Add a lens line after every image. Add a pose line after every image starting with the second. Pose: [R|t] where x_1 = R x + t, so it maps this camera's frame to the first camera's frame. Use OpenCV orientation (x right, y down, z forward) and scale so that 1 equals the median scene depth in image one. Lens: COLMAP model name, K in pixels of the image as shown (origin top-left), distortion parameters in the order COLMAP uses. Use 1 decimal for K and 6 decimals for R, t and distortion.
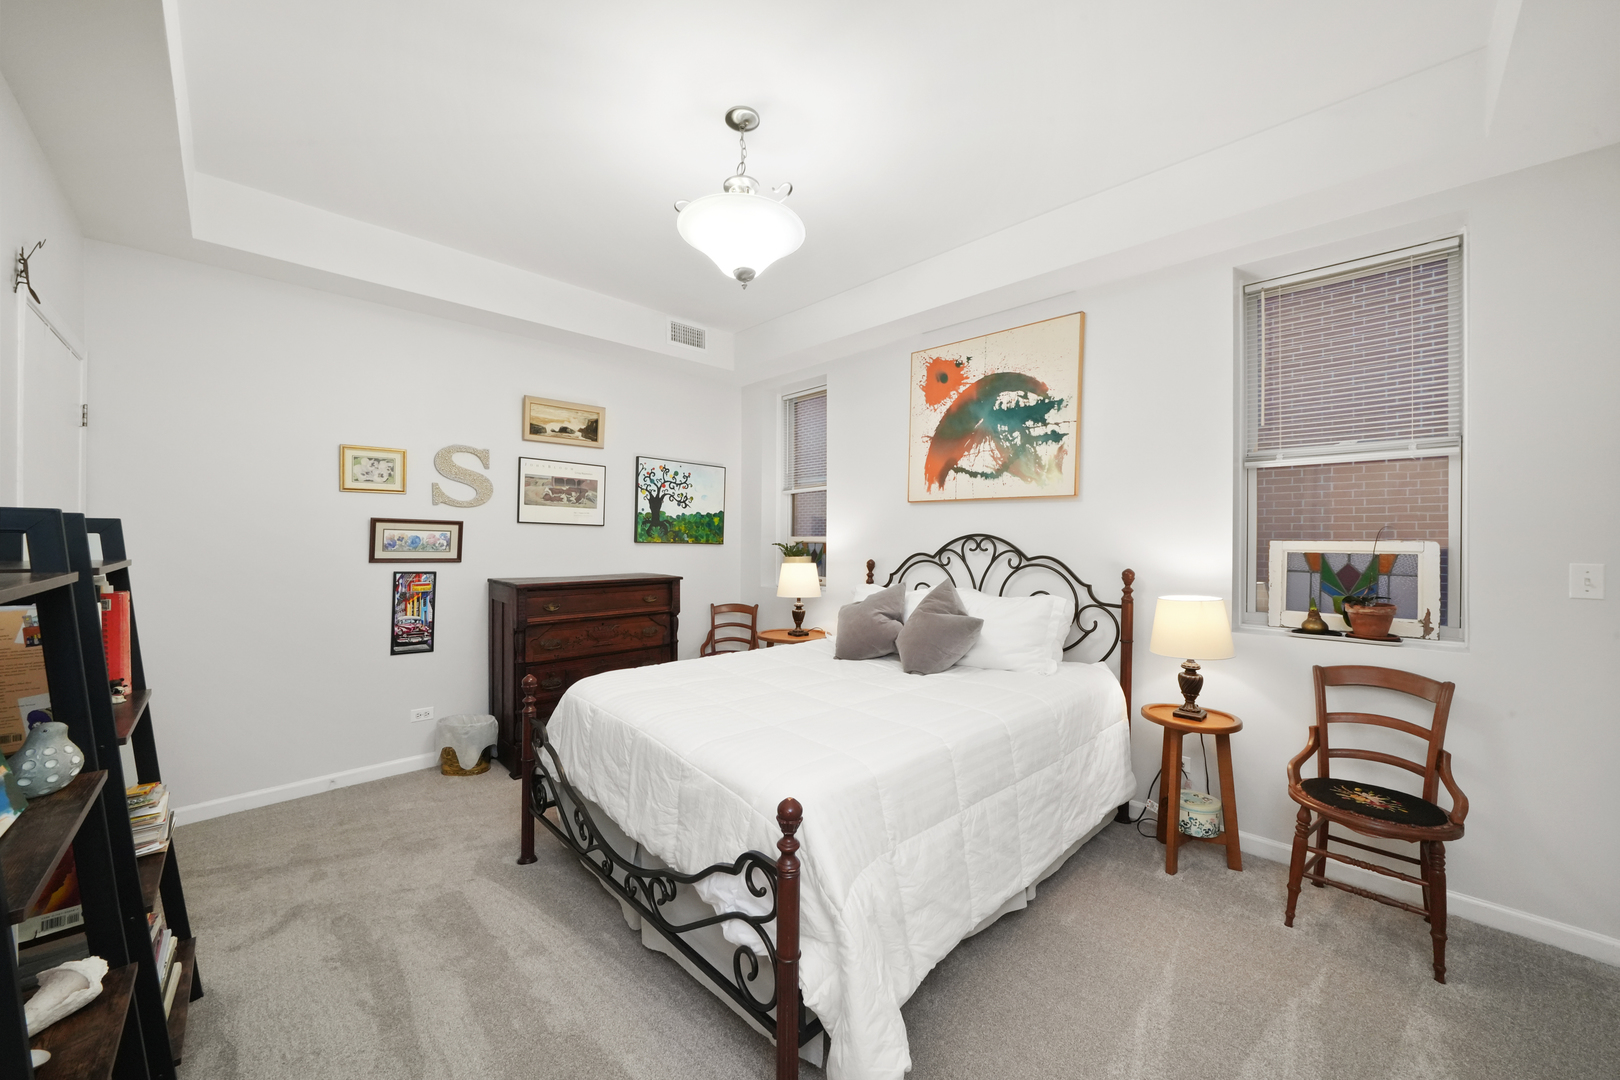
lens RADIAL K [[597.9, 0, 807.6], [0, 597.9, 534.4], [0, 0, 1]] dist [-0.013882, 0.002134]
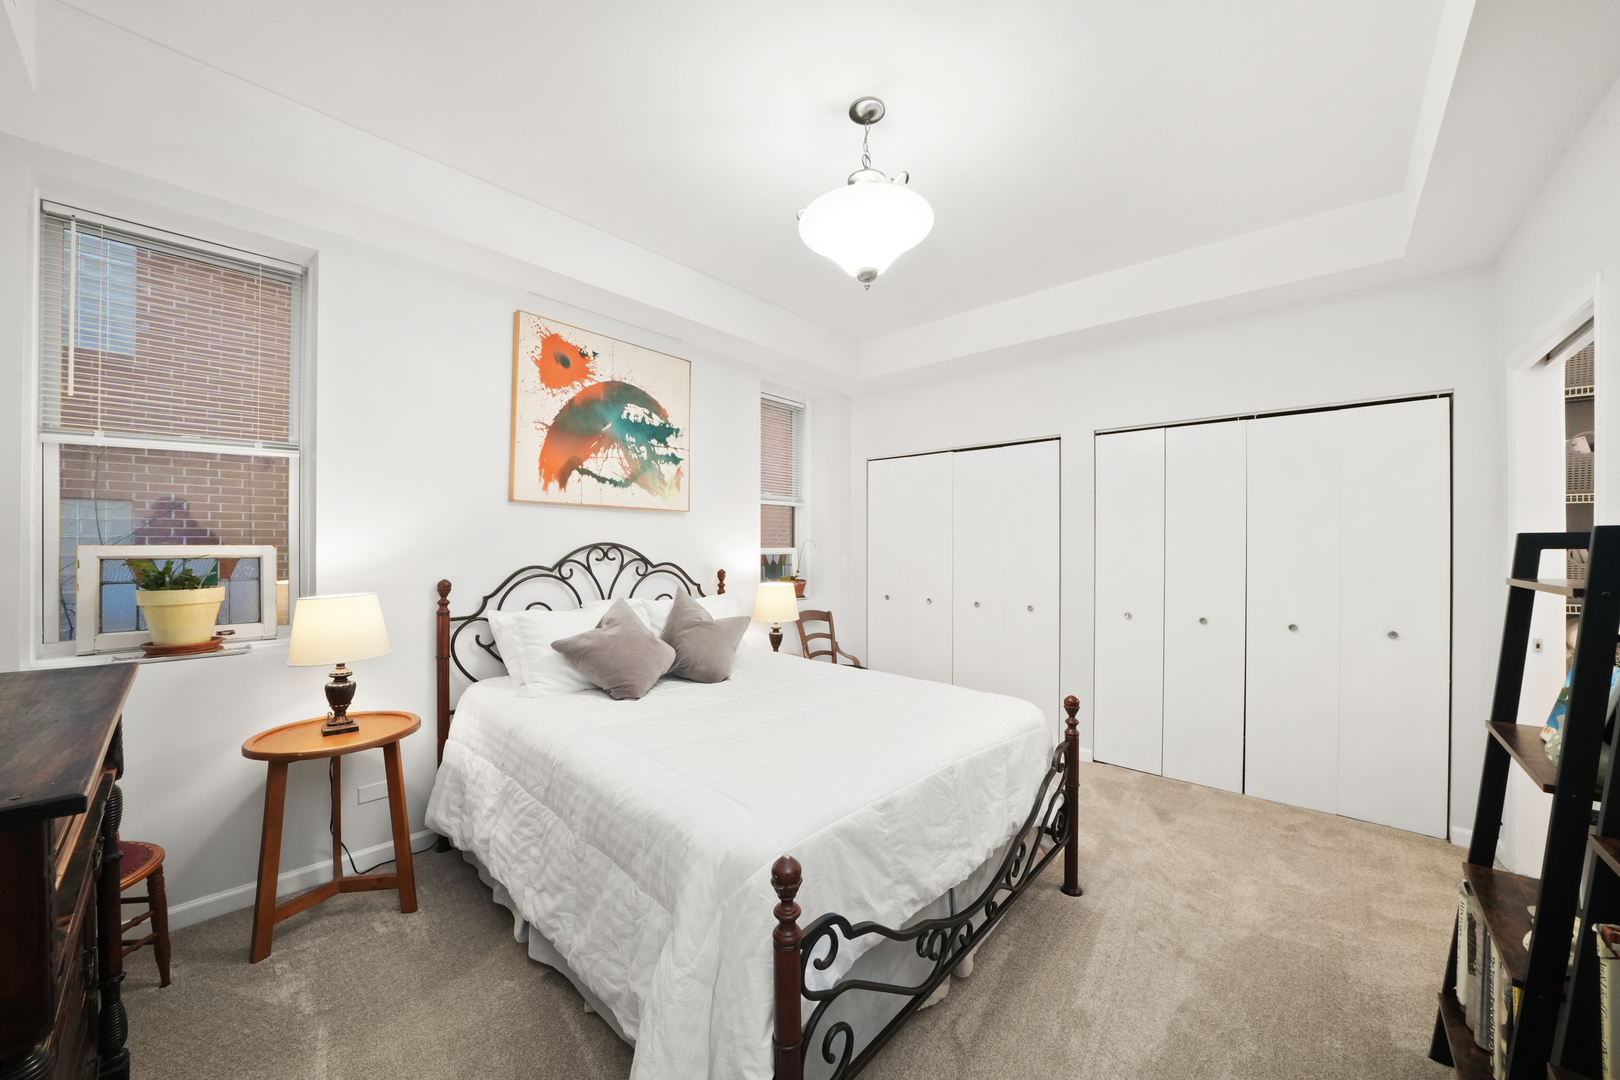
lens RADIAL K [[569.1, 0, 813.8], [0, 569.1, 550.0], [0, 0, 1]] dist [-0.019895, 0.001085]
pose [[-0.054733, -0.012054, 0.998428, -0.640420], [-0.007198, 0.999906, 0.011677, -0.002026], [-0.998475, -0.006547, -0.054815, 0.716360]]
